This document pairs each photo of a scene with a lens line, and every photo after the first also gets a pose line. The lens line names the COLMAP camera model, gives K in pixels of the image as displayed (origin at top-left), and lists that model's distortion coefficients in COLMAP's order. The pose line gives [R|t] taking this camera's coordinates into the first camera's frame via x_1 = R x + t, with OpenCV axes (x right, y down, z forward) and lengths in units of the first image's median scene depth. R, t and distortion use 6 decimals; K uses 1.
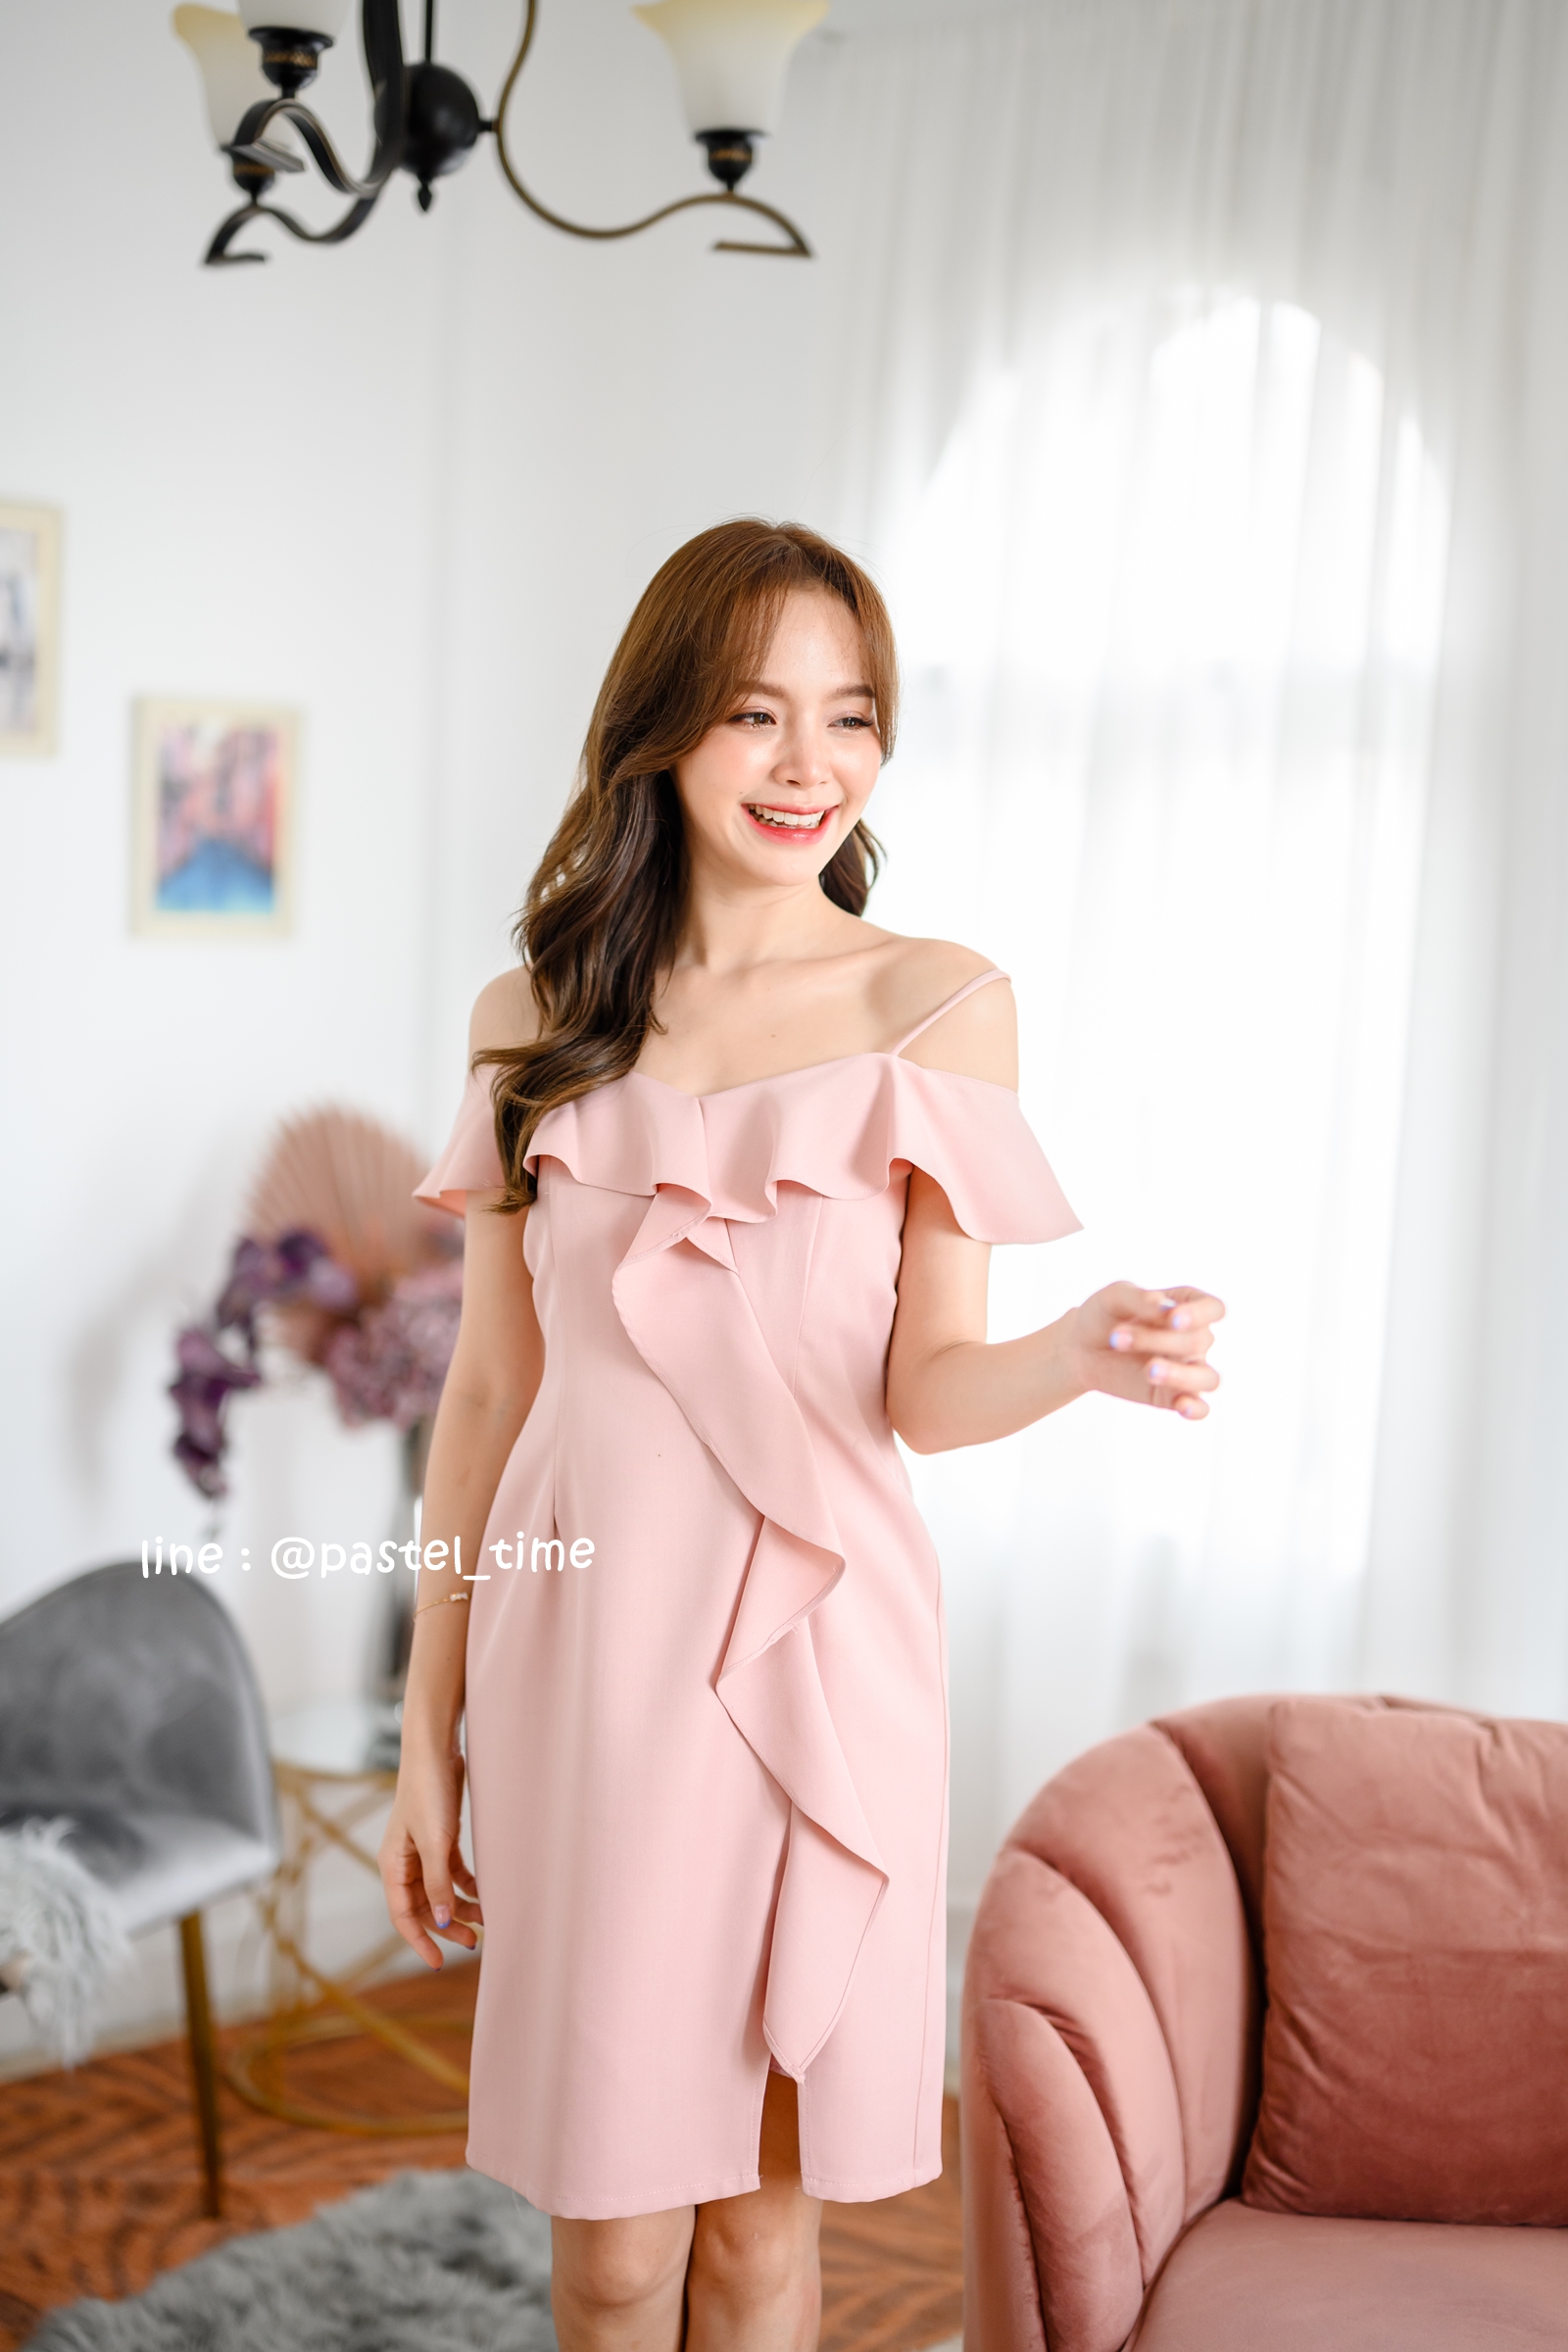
lens RADIAL K [[3350.0, 0, 807.1], [0, 3350.0, 1175.9], [0, 0, 1]] dist [0.001111, 0.000000]
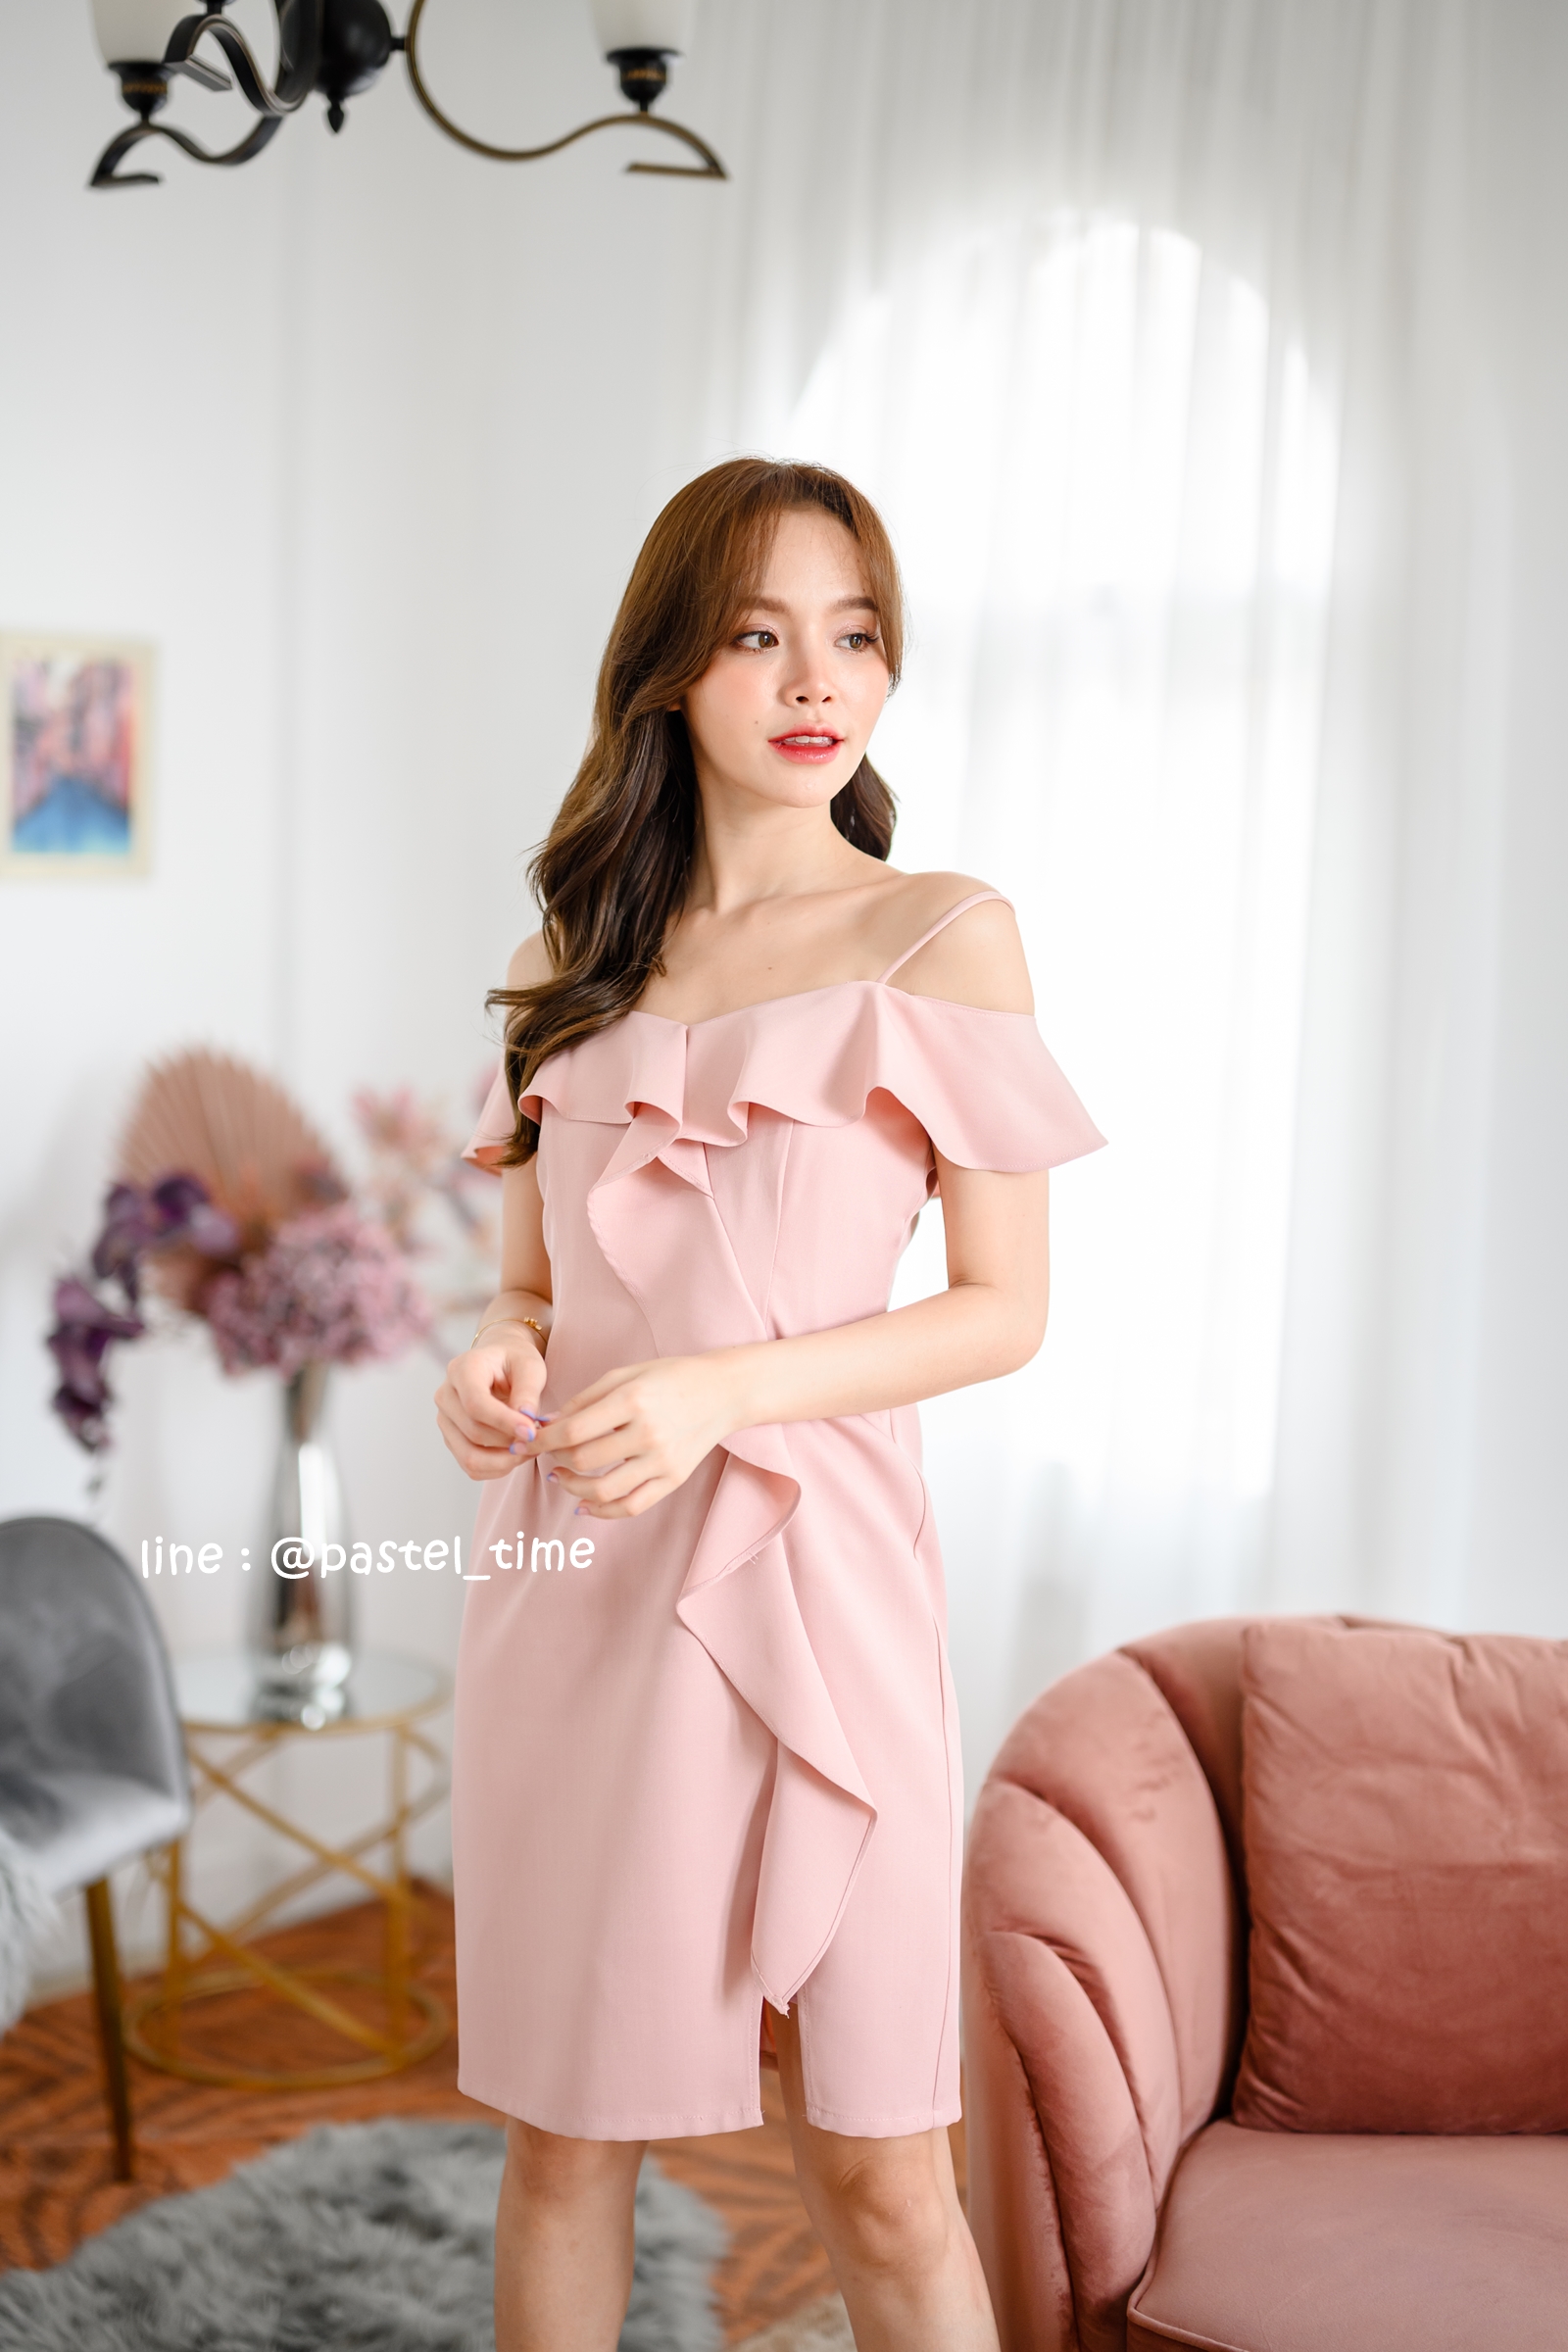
lens RADIAL K [[3350.0, 0, 784.8], [0, 3350.0, 1160.0], [0, 0, 1]] dist [0.001111, 0.000000]
pose [[0.996712, -0.020946, 0.078275, -0.065351], [0.019671, 0.999662, 0.017017, -0.002019], [-0.078605, -0.015421, 0.996787, 0.010486]]
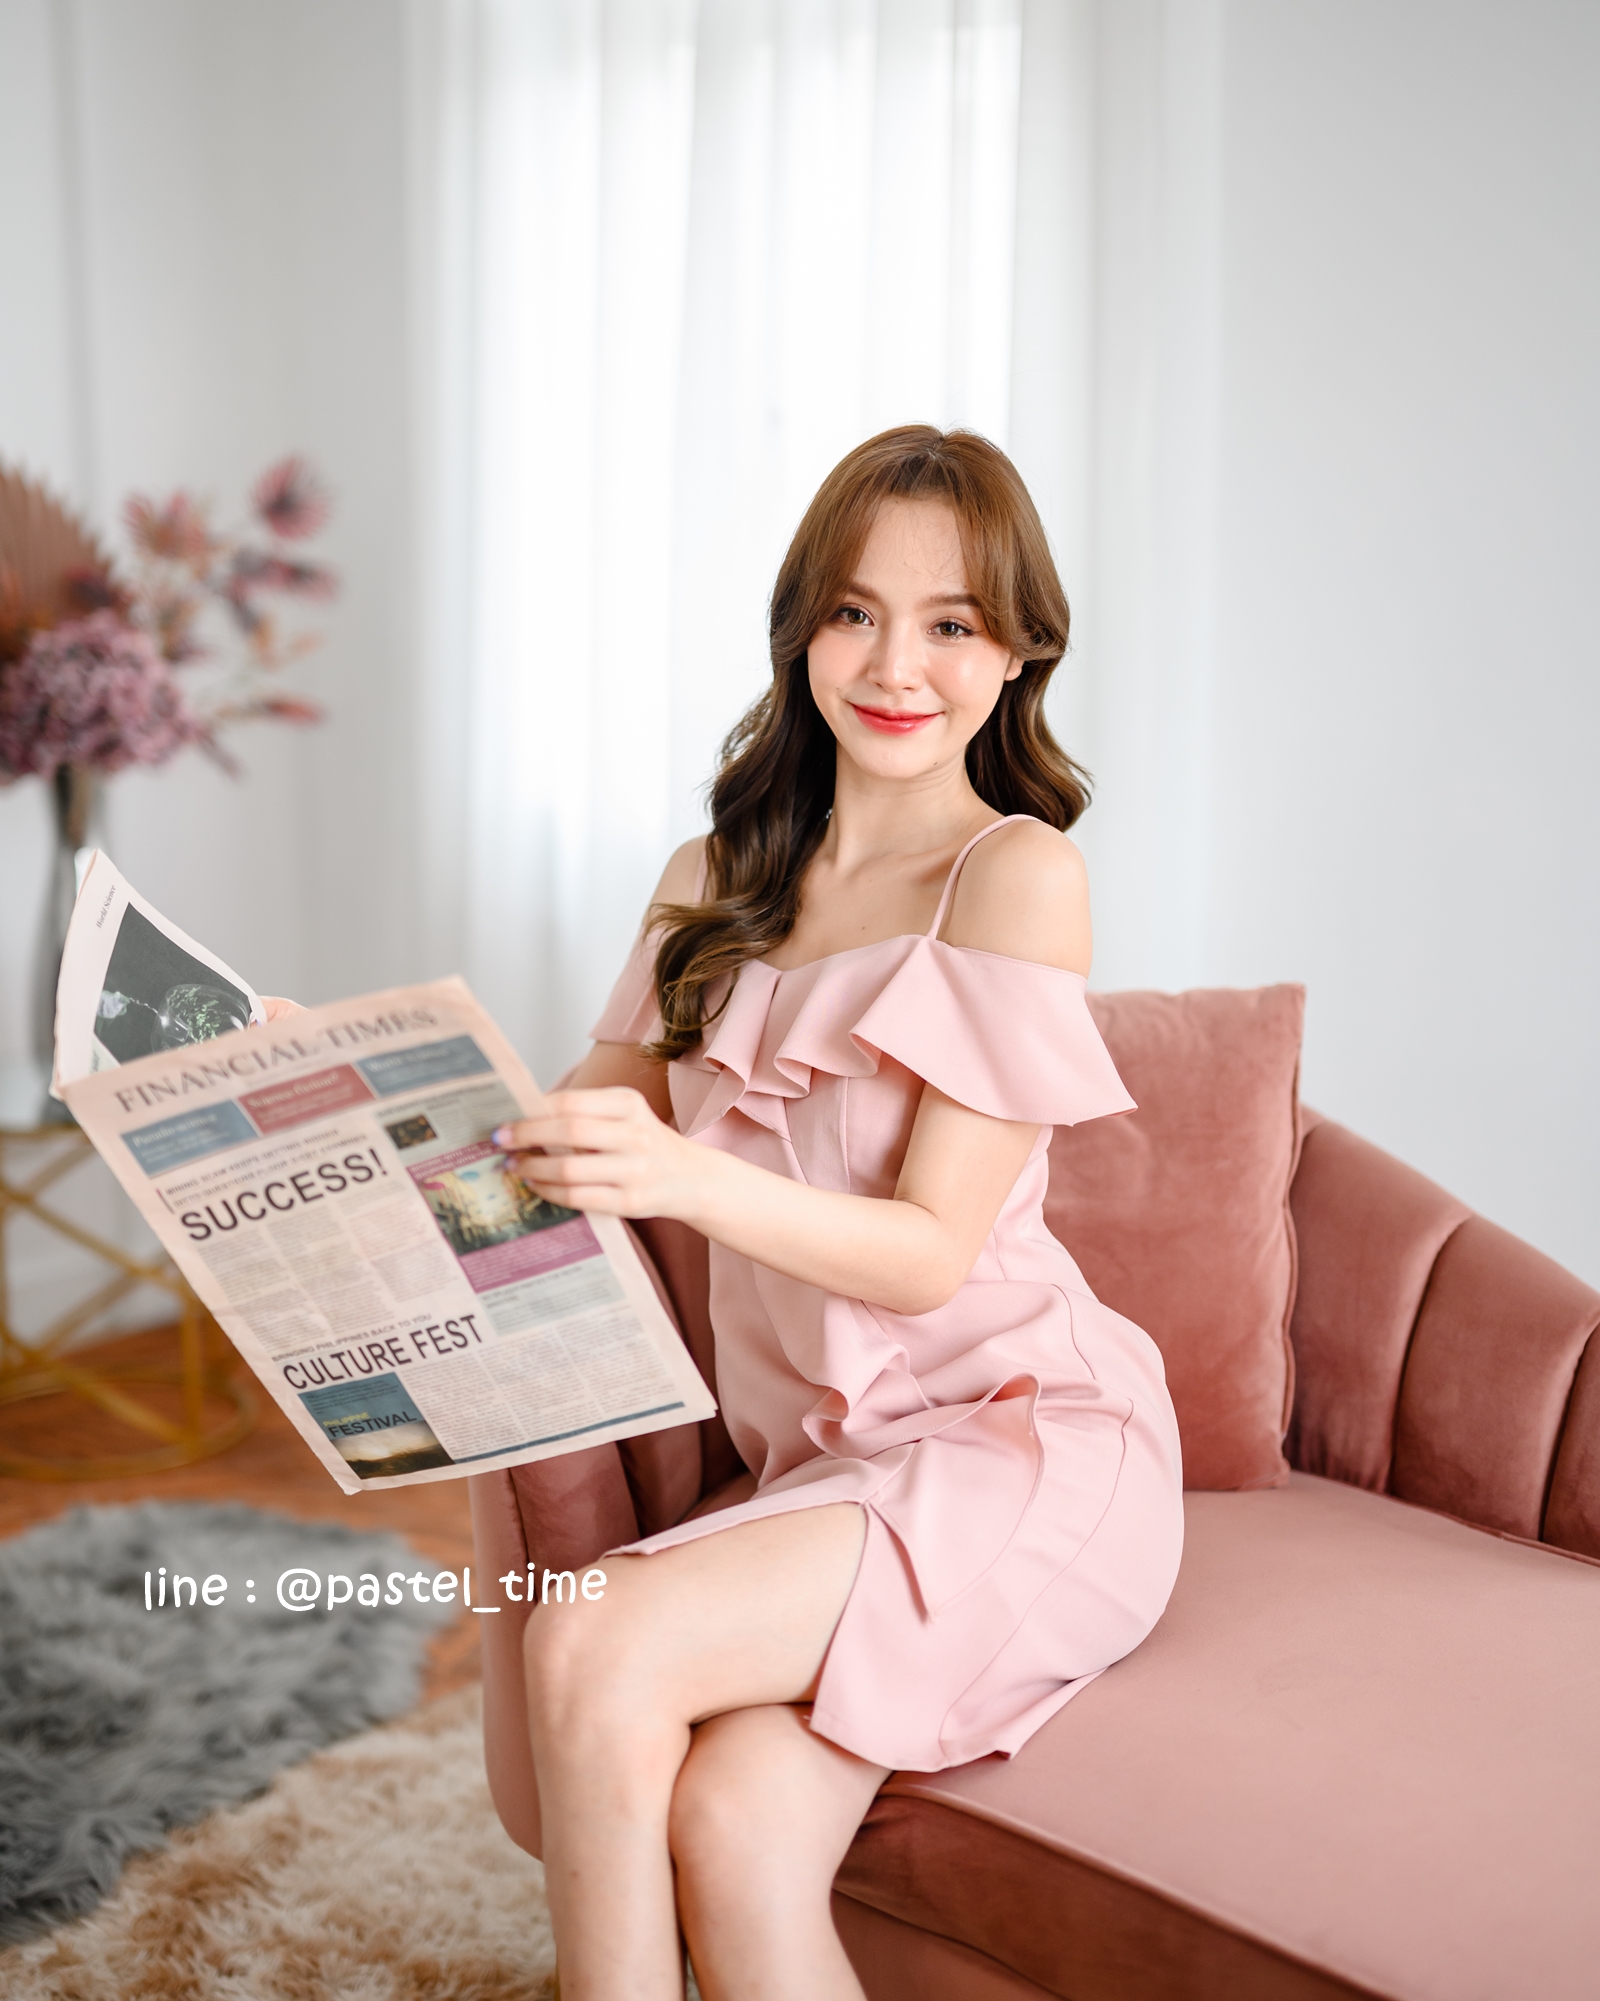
lens RADIAL K [[3407.9, 0, 796.9], [0, 3407.9, 1015.2], [0, 0, 1]] dist [-0.017200, 0.000000]
pose [[0.998940, -0.045956, 0.002462, 0.121544], [0.045247, 0.990492, 0.129919, 0.029980], [-0.008409, -0.129670, 0.991522, -0.007729]]
